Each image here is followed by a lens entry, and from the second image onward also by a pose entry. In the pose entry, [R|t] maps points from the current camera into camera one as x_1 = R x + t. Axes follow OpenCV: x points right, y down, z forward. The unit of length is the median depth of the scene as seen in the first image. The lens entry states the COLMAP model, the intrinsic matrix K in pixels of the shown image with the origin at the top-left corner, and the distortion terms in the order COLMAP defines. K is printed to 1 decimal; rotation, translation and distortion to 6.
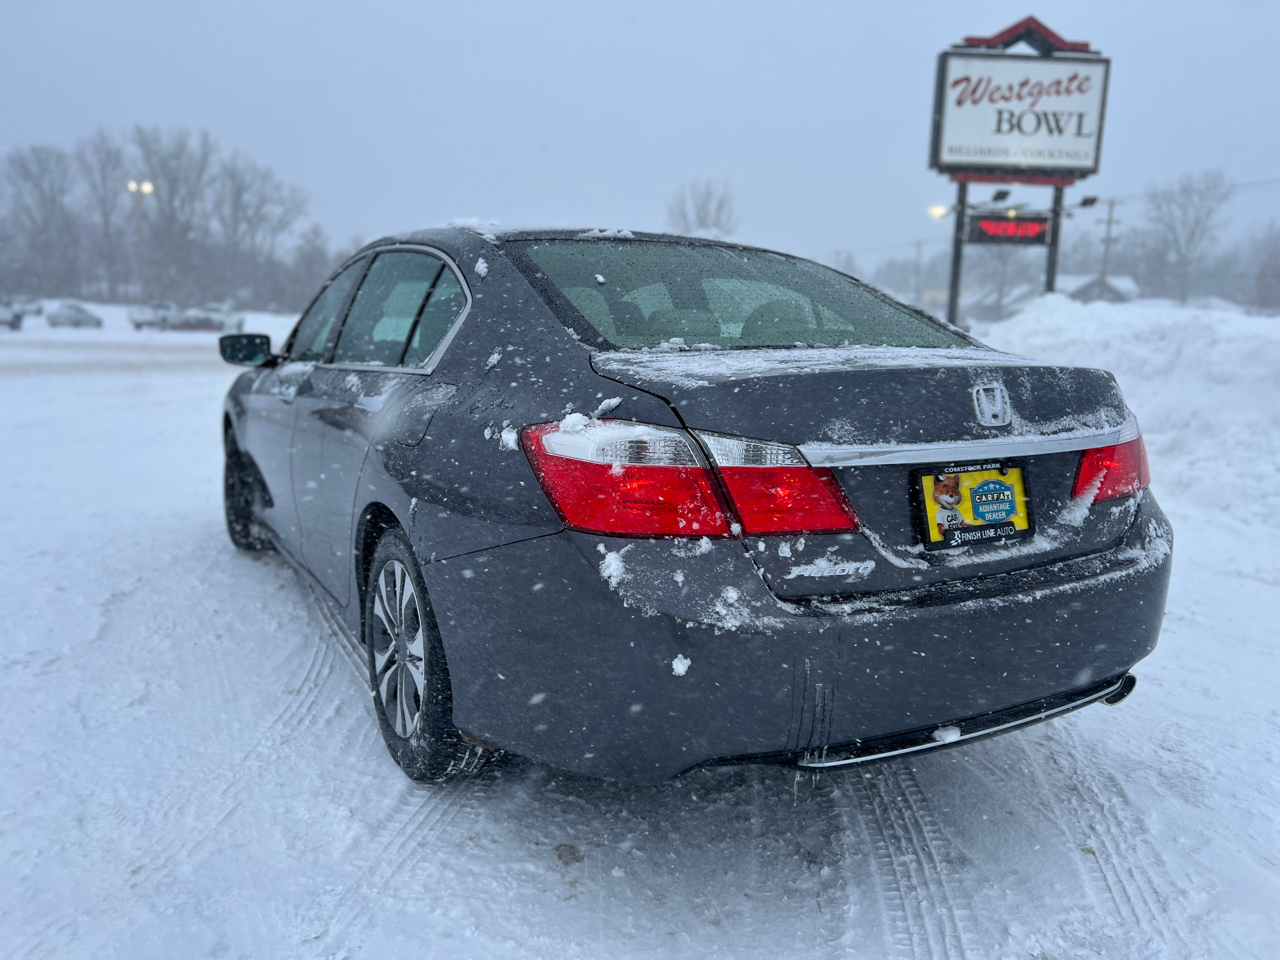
lens RADIAL K [[959.0, 0, 637.6], [0, 959.0, 475.3], [0, 0, 1]] dist [0.076495, -0.091973]
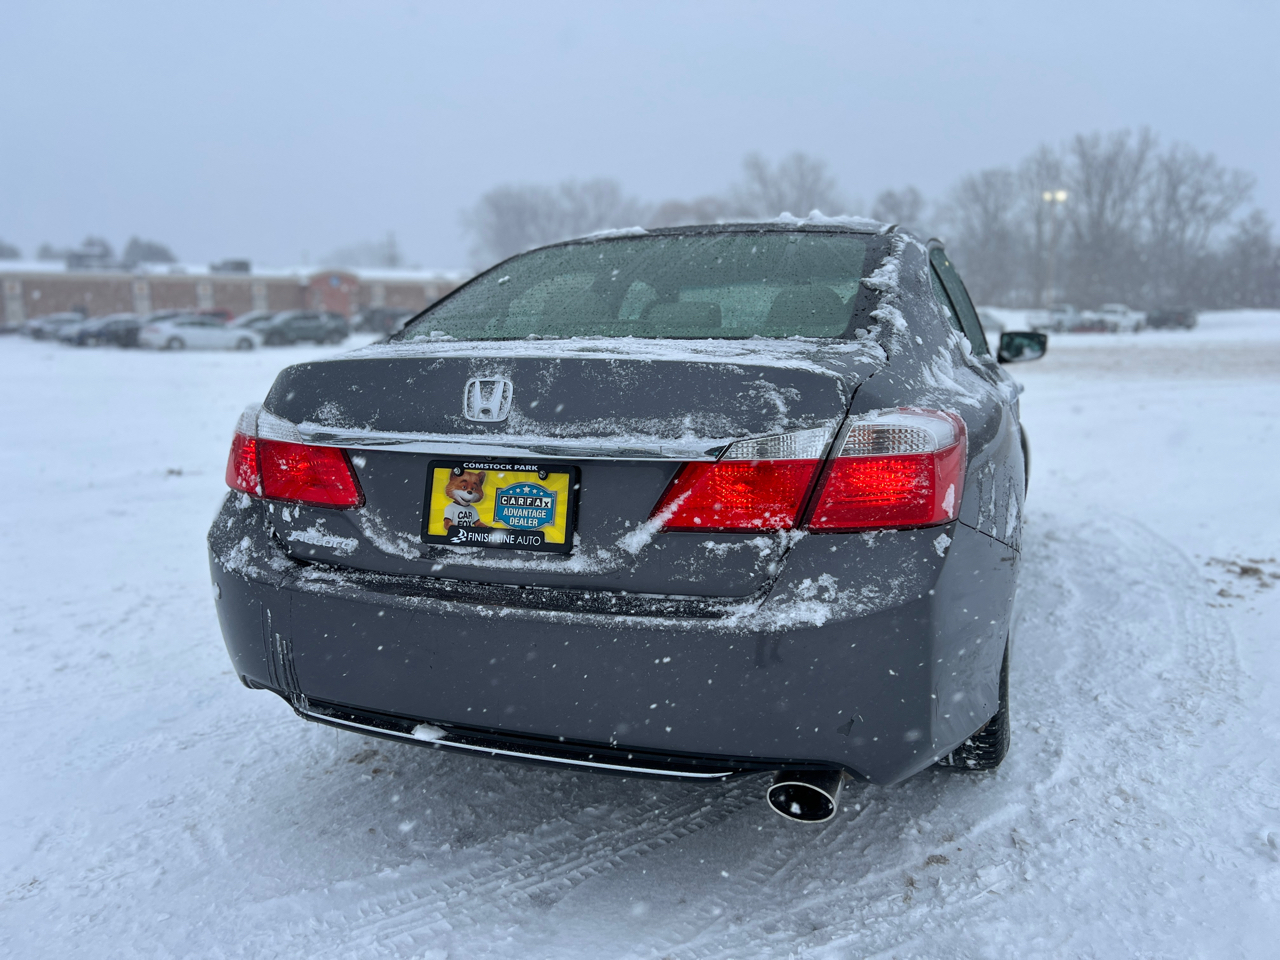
lens RADIAL K [[959.0, 0, 637.6], [0, 959.0, 475.3], [0, 0, 1]] dist [0.076495, -0.091973]
pose [[0.636269, 0.094093, -0.765707, 1.182668], [-0.096413, 0.994451, 0.042087, -0.052871], [0.765419, 0.047045, 0.641811, 0.524432]]
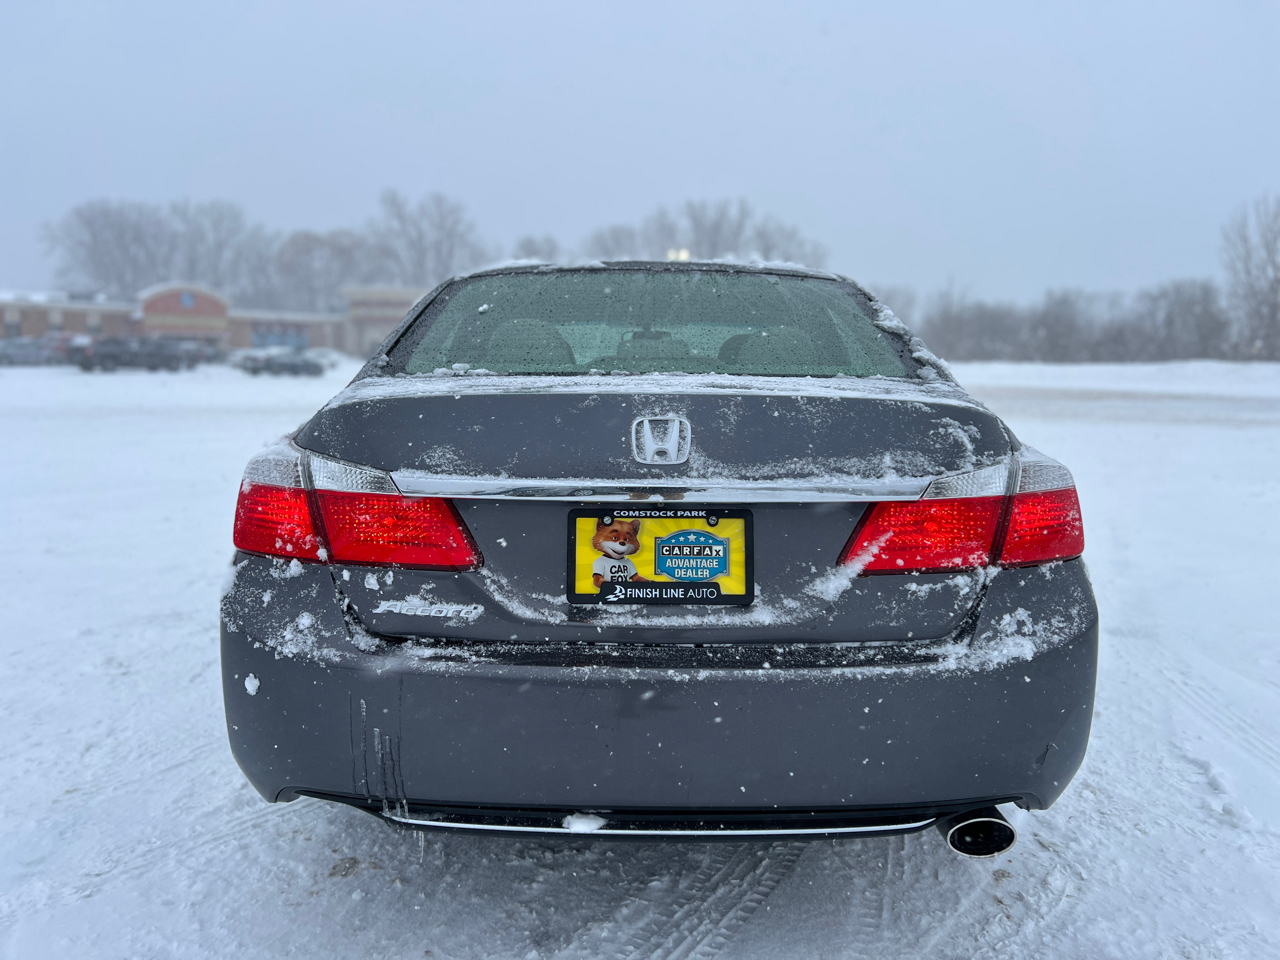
lens RADIAL K [[954.4, 0, 633.2], [0, 954.4, 483.6], [0, 0, 1]] dist [0.098113, -0.125618]
pose [[0.870118, 0.051350, -0.490161, 0.760264], [-0.070052, 0.997345, -0.019871, -0.016122], [0.487839, 0.051626, 0.871406, 0.268680]]
